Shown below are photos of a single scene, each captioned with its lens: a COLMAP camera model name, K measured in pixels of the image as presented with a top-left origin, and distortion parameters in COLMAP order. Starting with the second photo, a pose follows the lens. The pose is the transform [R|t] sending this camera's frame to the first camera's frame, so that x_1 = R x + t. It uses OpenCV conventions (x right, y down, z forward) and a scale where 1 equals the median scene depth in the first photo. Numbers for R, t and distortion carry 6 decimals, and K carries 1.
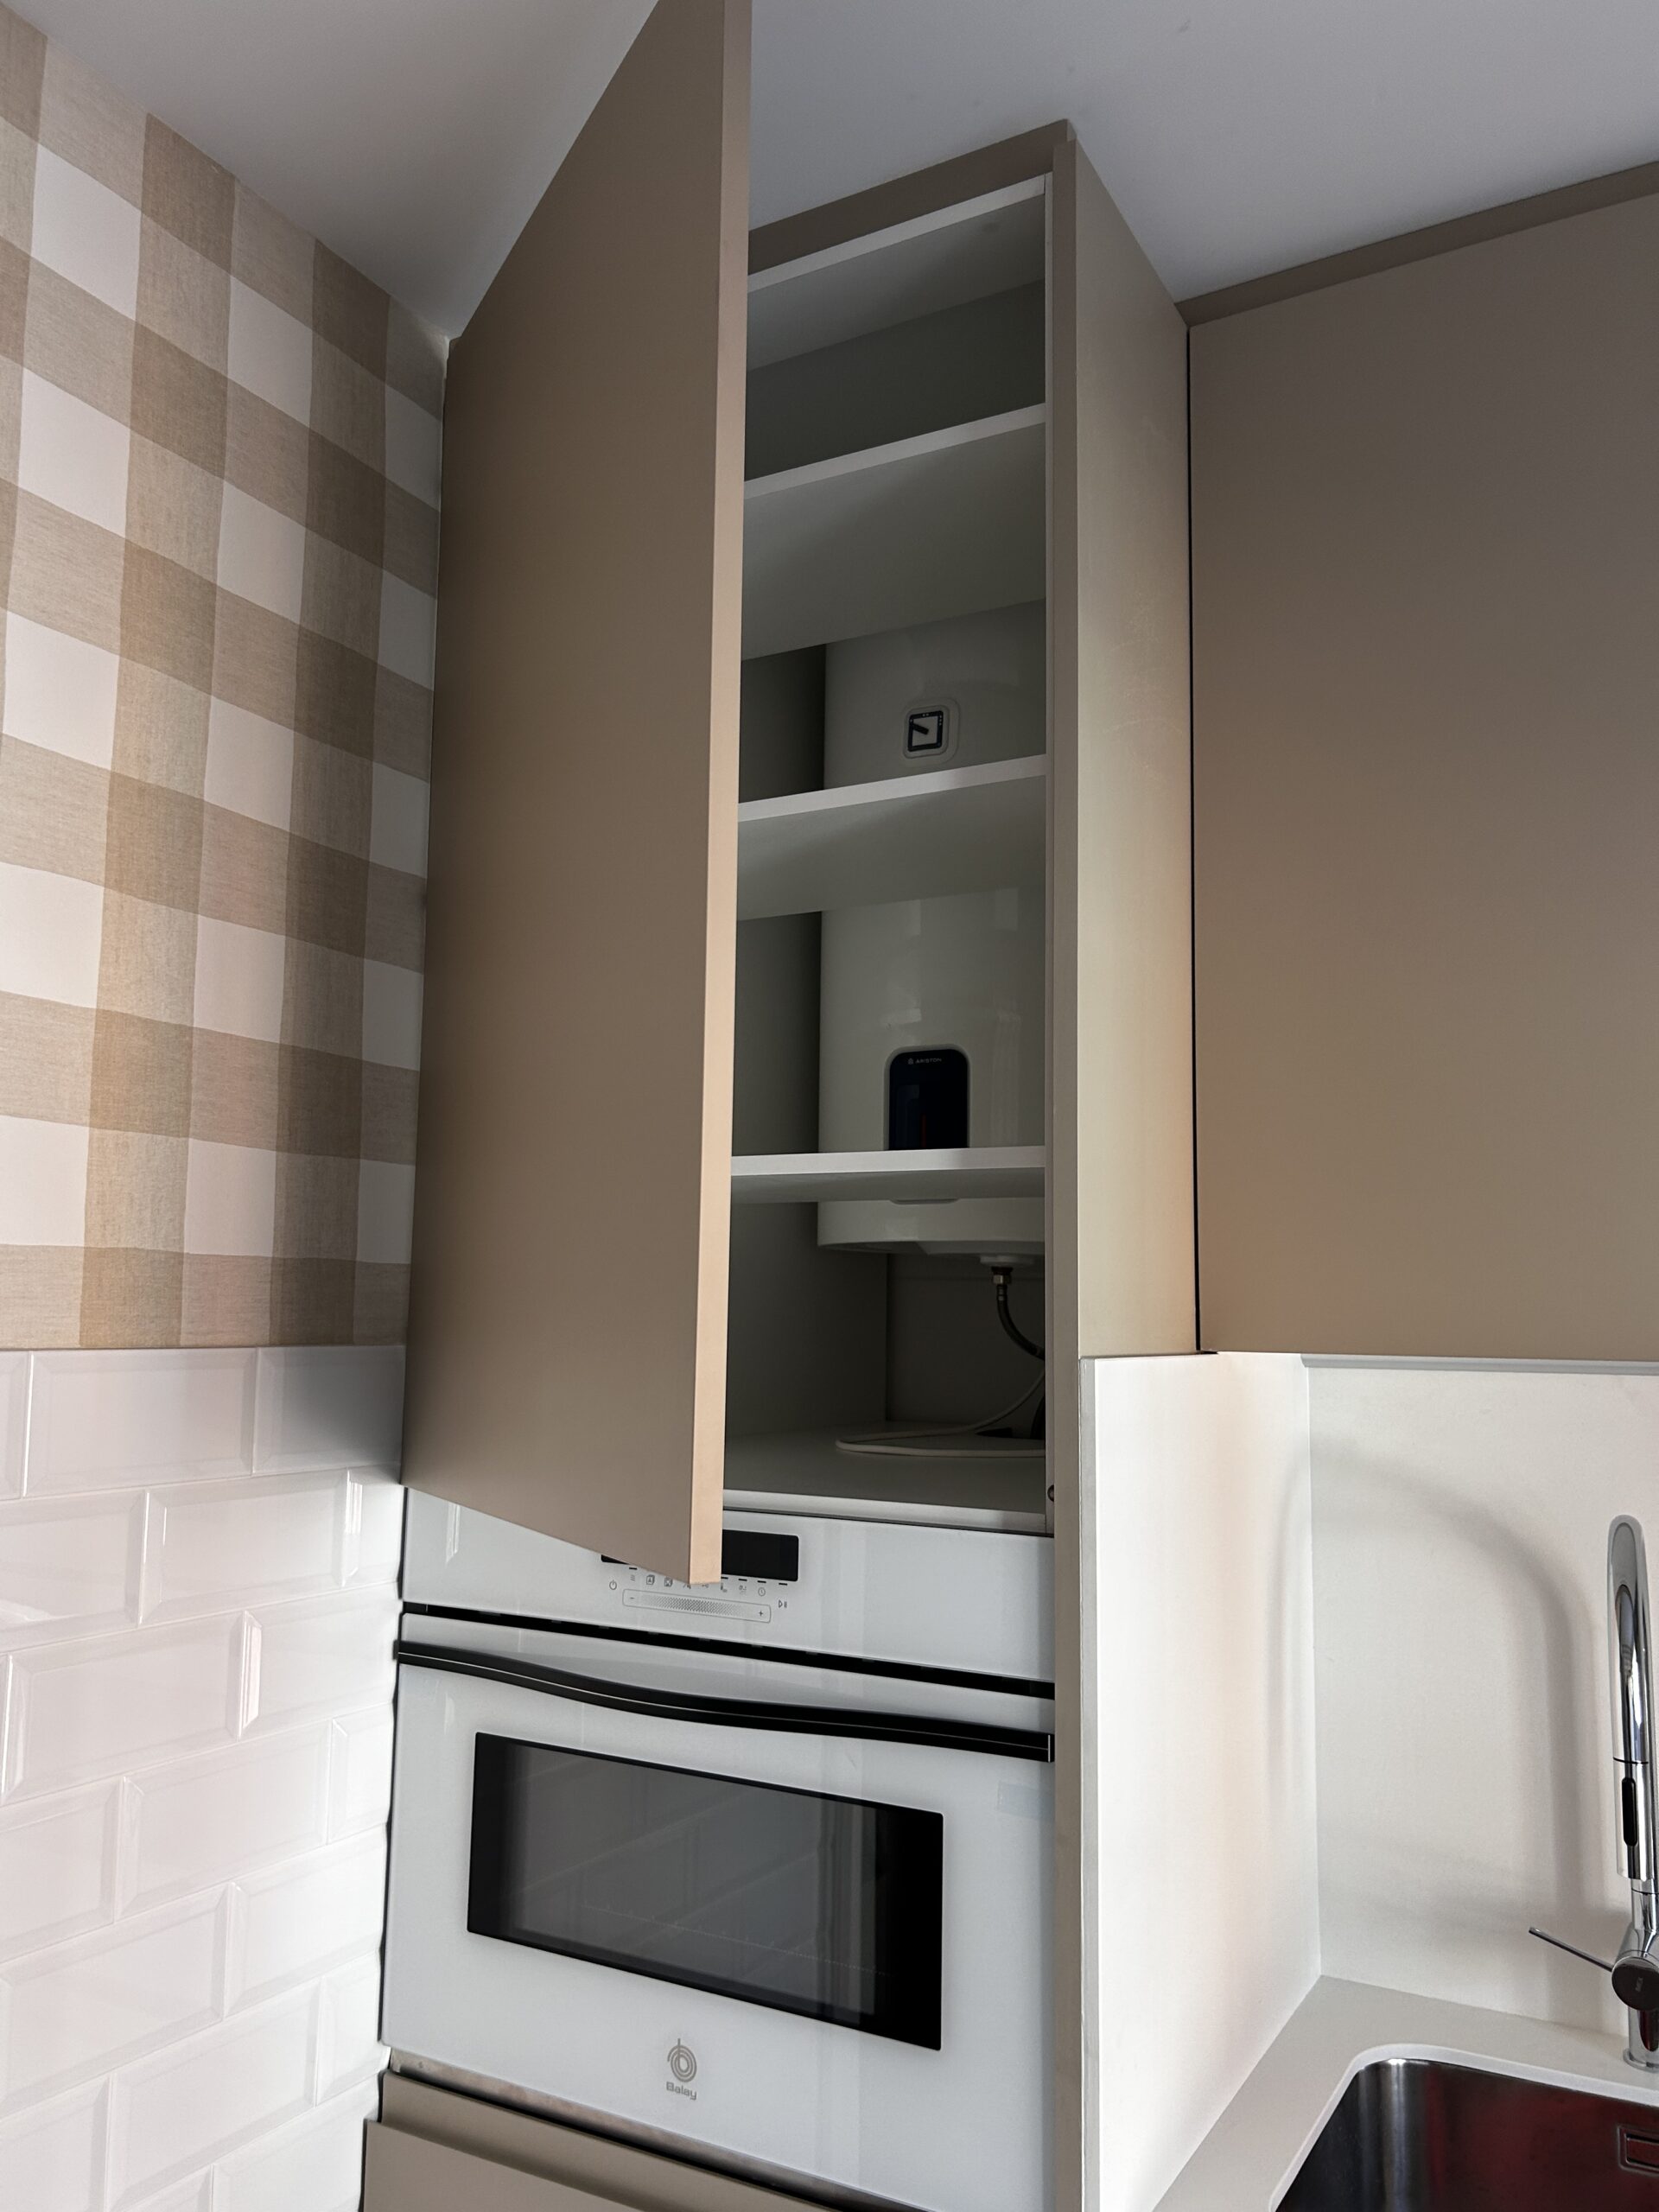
lens RADIAL K [[1682.6, 0, 825.6], [0, 1682.6, 1110.9], [0, 0, 1]] dist [0.036545, -0.030105]
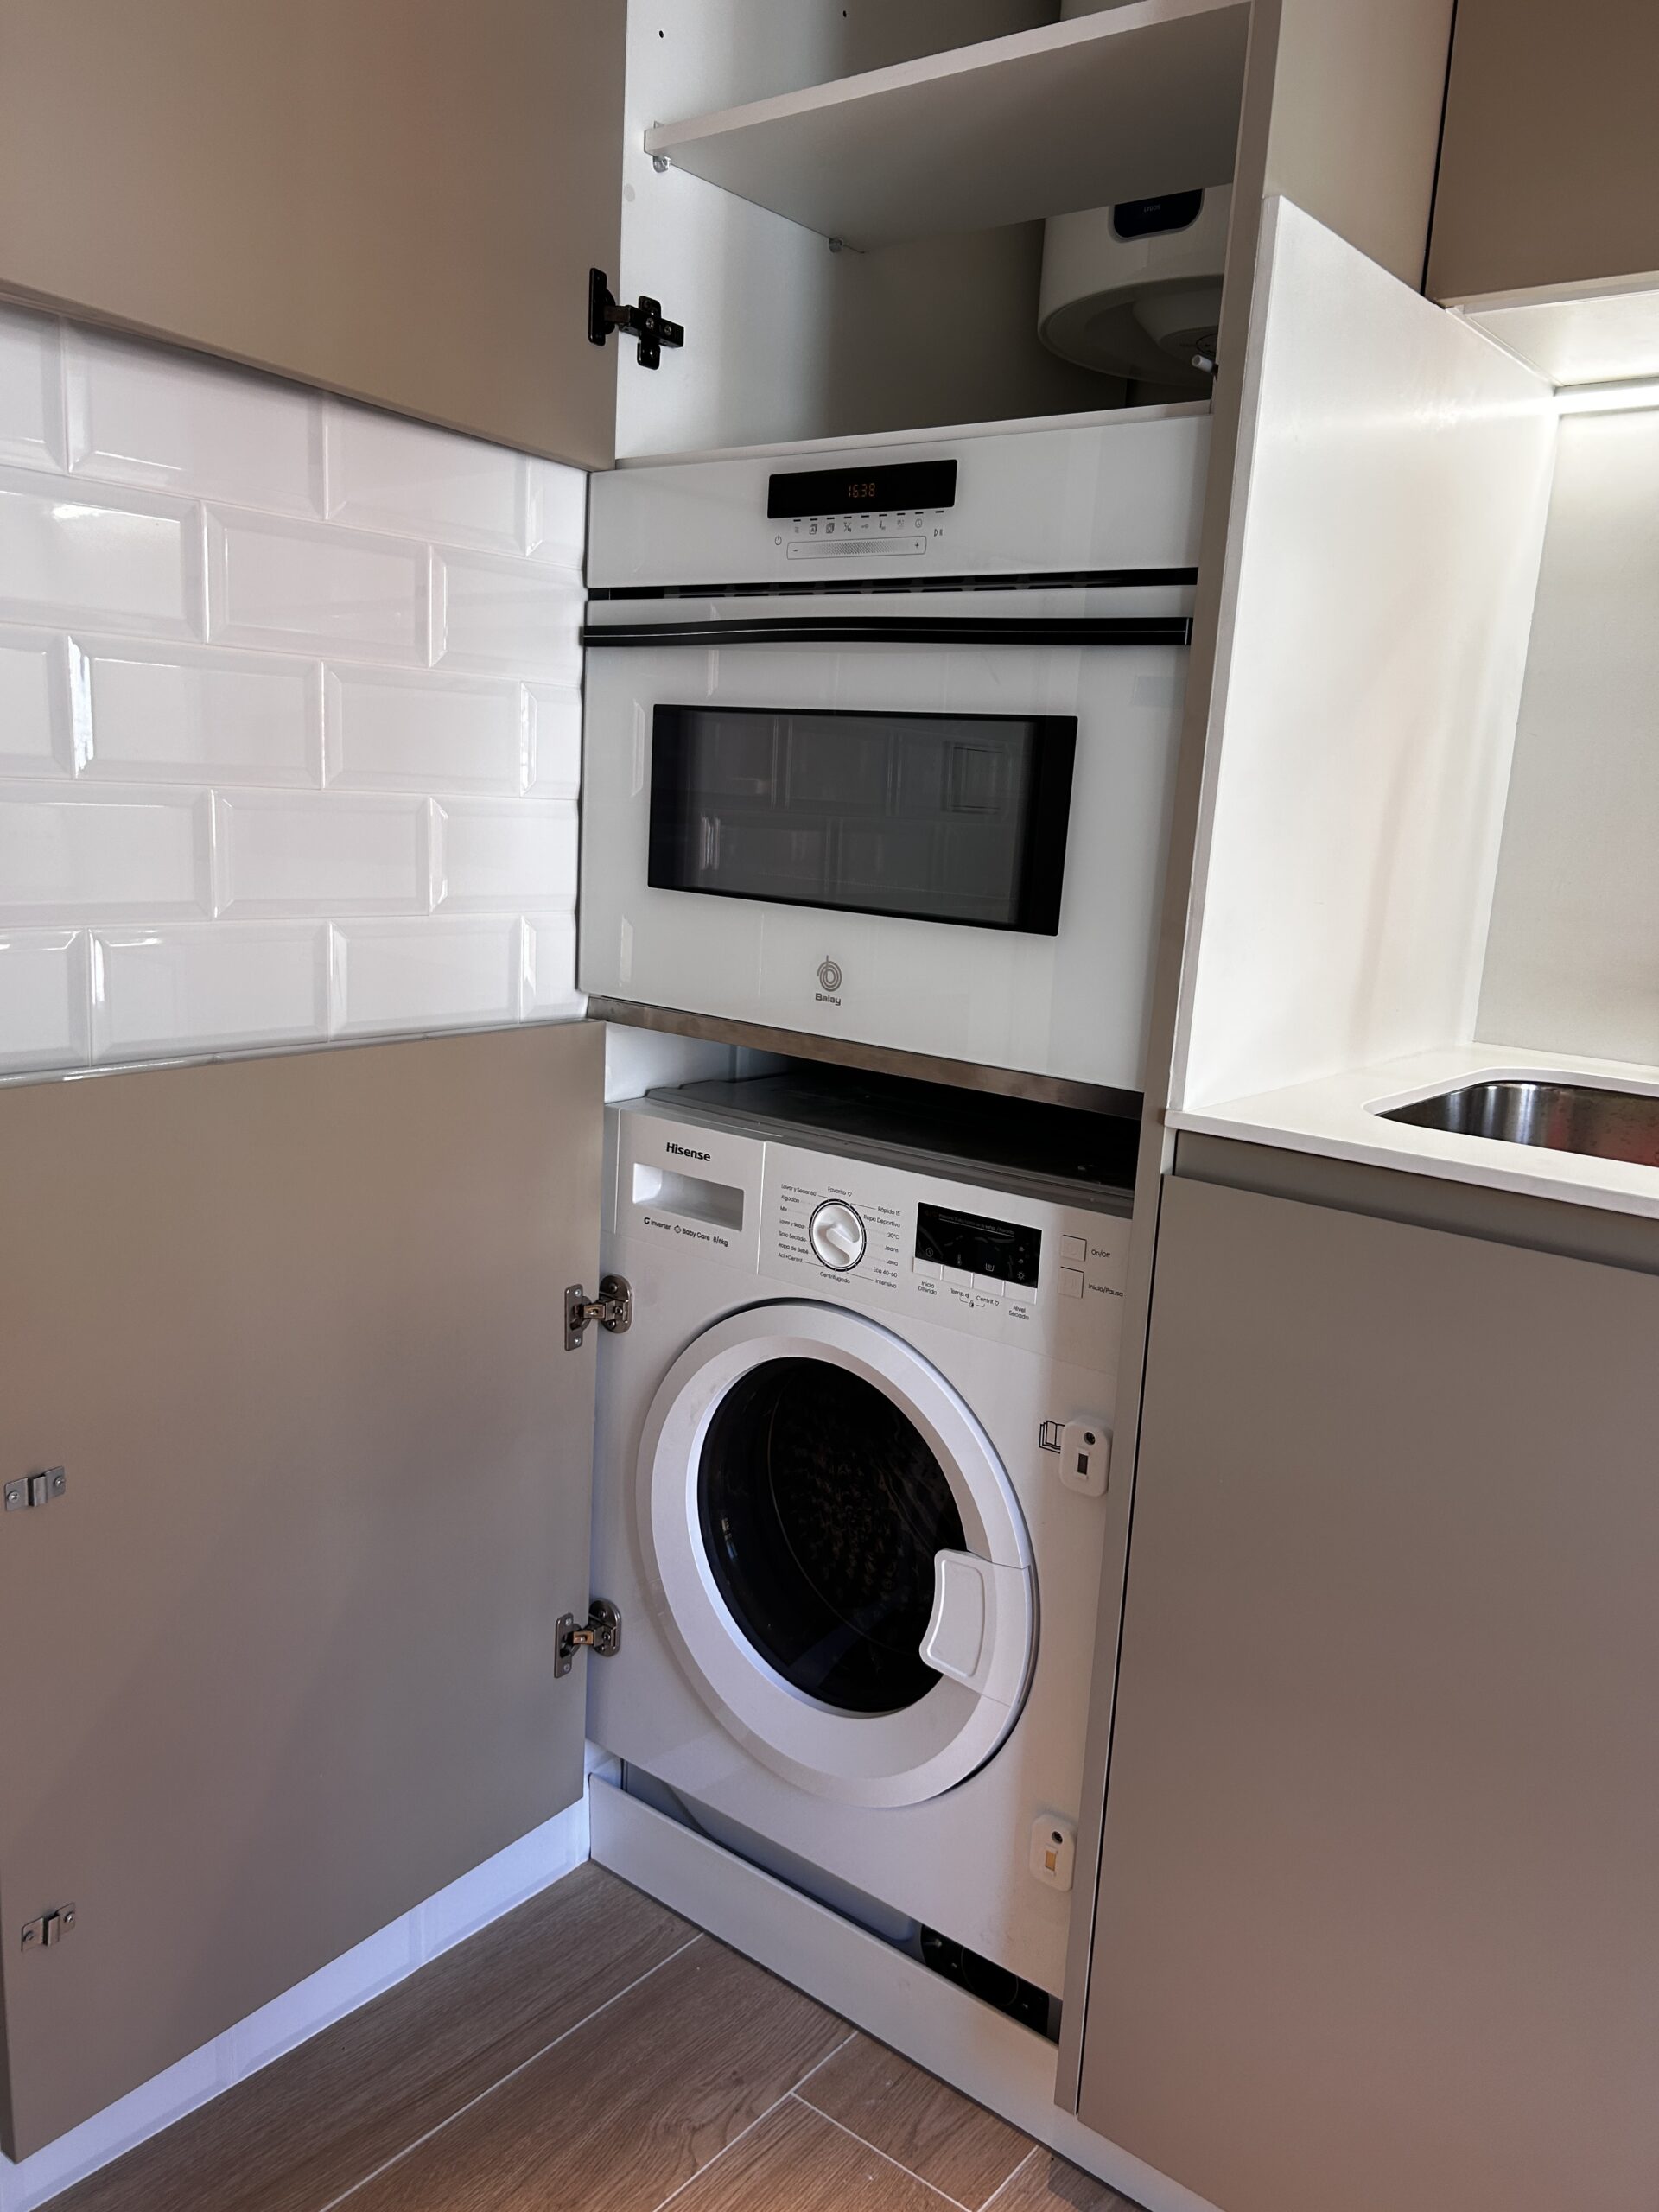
lens RADIAL K [[1682.6, 0, 844.6], [0, 1682.6, 1122.9], [0, 0, 1]] dist [0.036545, -0.030105]
pose [[0.986022, 0.076118, -0.148210, 0.087871], [-0.025110, 0.947271, 0.319448, 0.287820], [0.164711, -0.311261, 0.935942, -0.039944]]
